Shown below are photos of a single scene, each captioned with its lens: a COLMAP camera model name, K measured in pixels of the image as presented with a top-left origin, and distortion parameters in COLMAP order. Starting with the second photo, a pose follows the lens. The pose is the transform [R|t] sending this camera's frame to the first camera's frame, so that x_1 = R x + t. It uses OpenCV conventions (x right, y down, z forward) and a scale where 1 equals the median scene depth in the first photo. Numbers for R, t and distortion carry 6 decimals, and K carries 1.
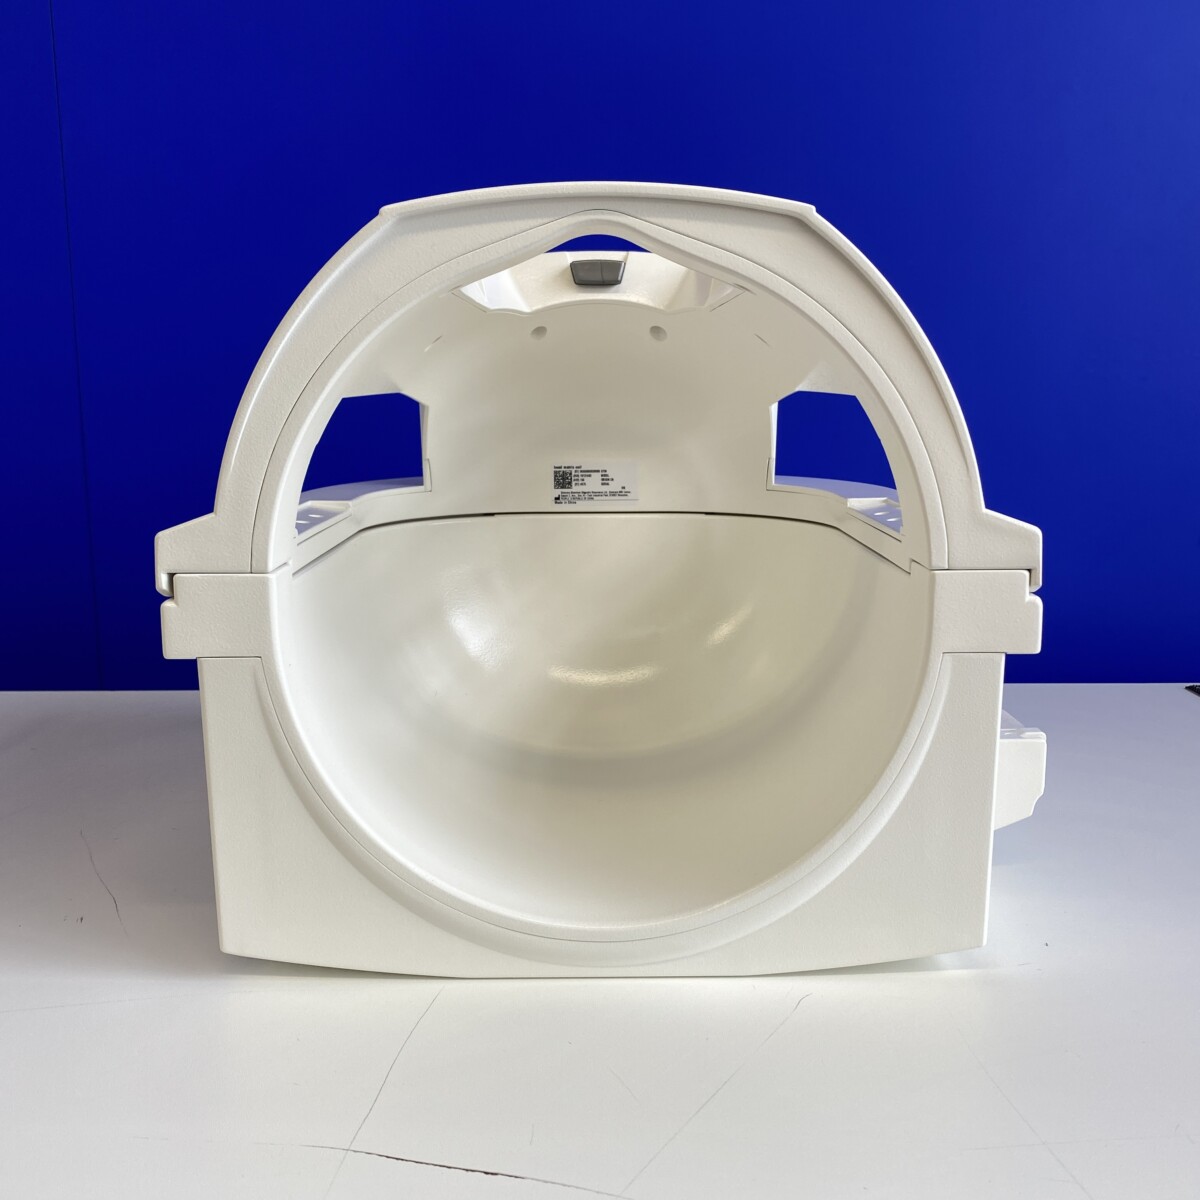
lens RADIAL K [[1216.4, 0, 602.5], [0, 1216.4, 597.8], [0, 0, 1]] dist [0.030166, 0.000000]
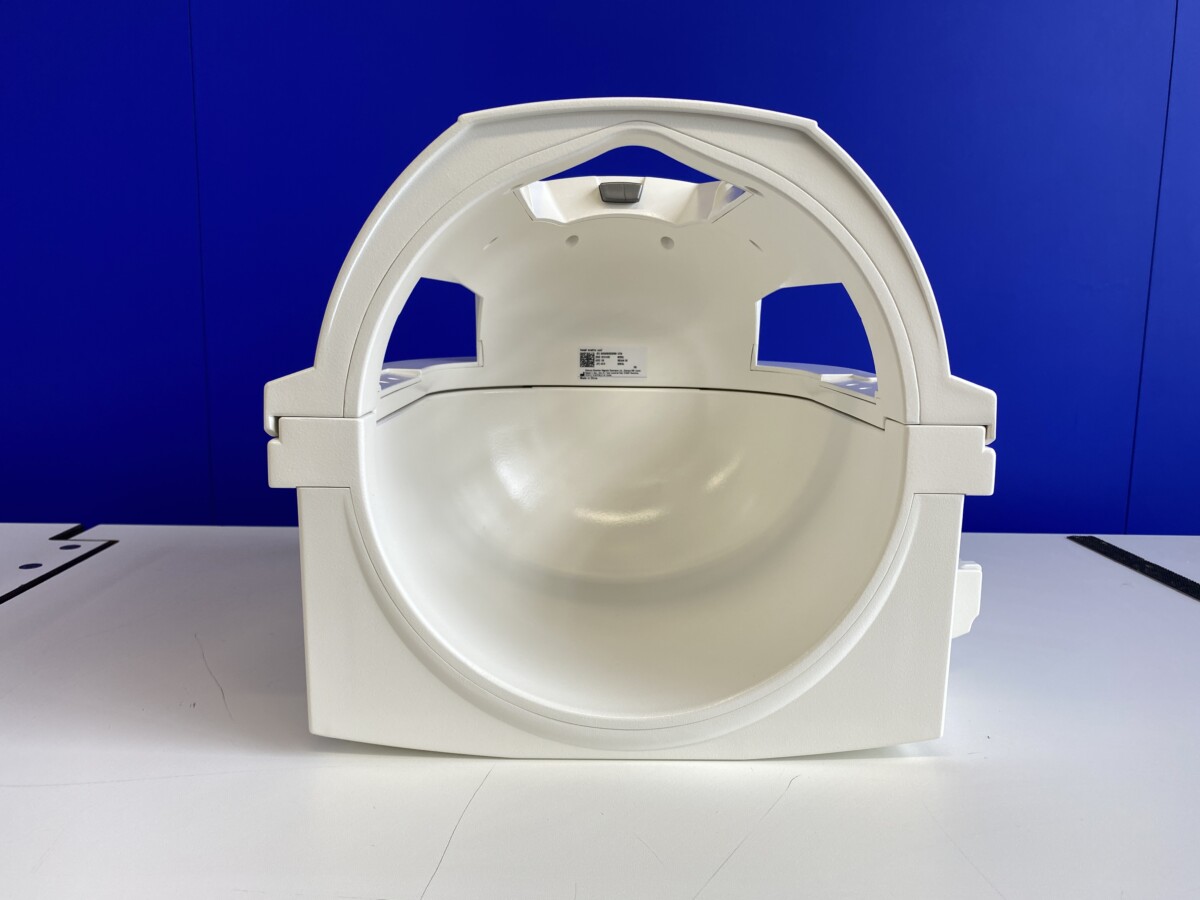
lens RADIAL K [[914.1, 0, 597.4], [0, 914.1, 452.6], [0, 0, 1]] dist [0.023344, -0.017502]
pose [[0.999817, 0.017020, 0.008767, -0.040212], [-0.016810, 0.999583, -0.023473, 0.028679], [-0.009162, 0.023322, 0.999686, 0.084258]]
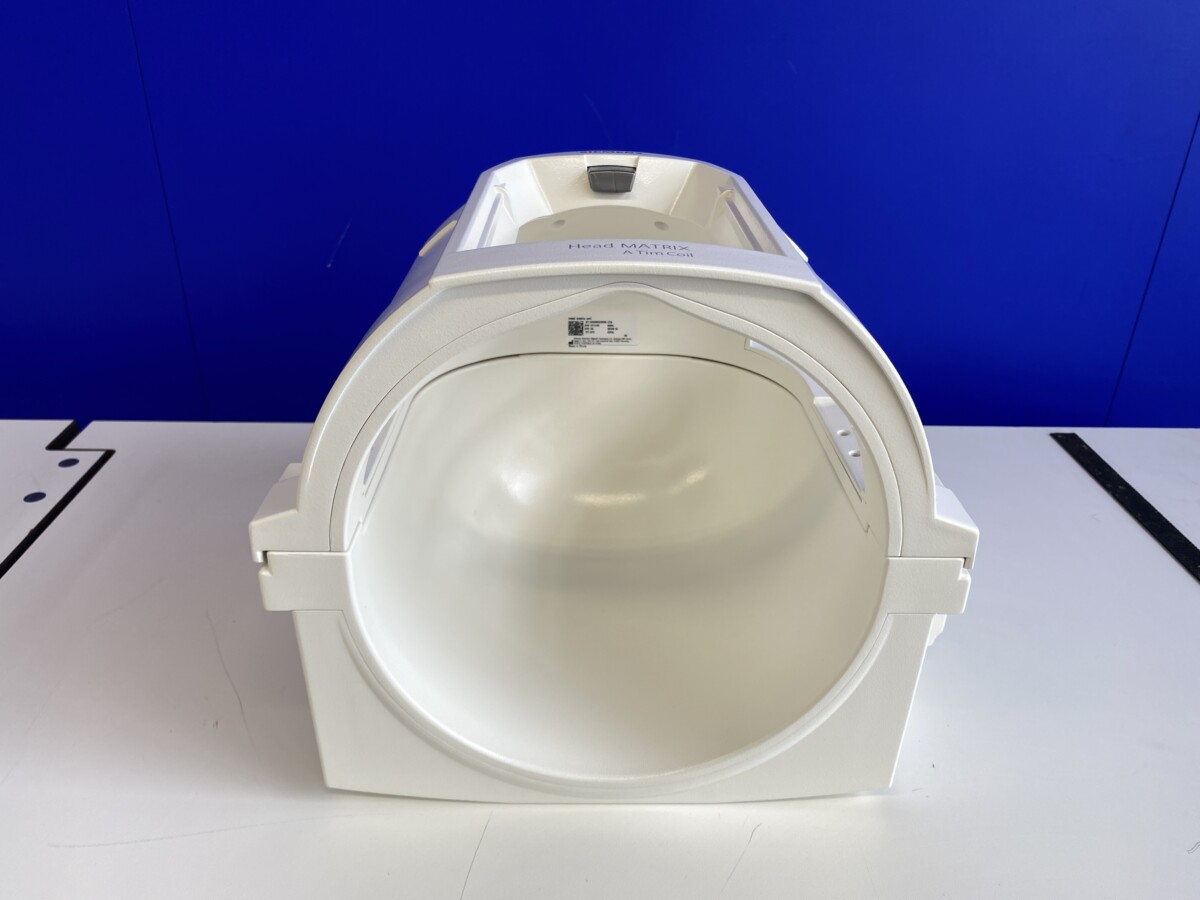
lens RADIAL K [[914.1, 0, 597.2], [0, 914.1, 440.3], [0, 0, 1]] dist [0.023344, -0.017502]
pose [[0.999677, 0.016686, 0.019187, -0.037737], [-0.021664, 0.953974, 0.299106, -0.369487], [-0.013313, -0.299425, 0.954027, 0.142890]]
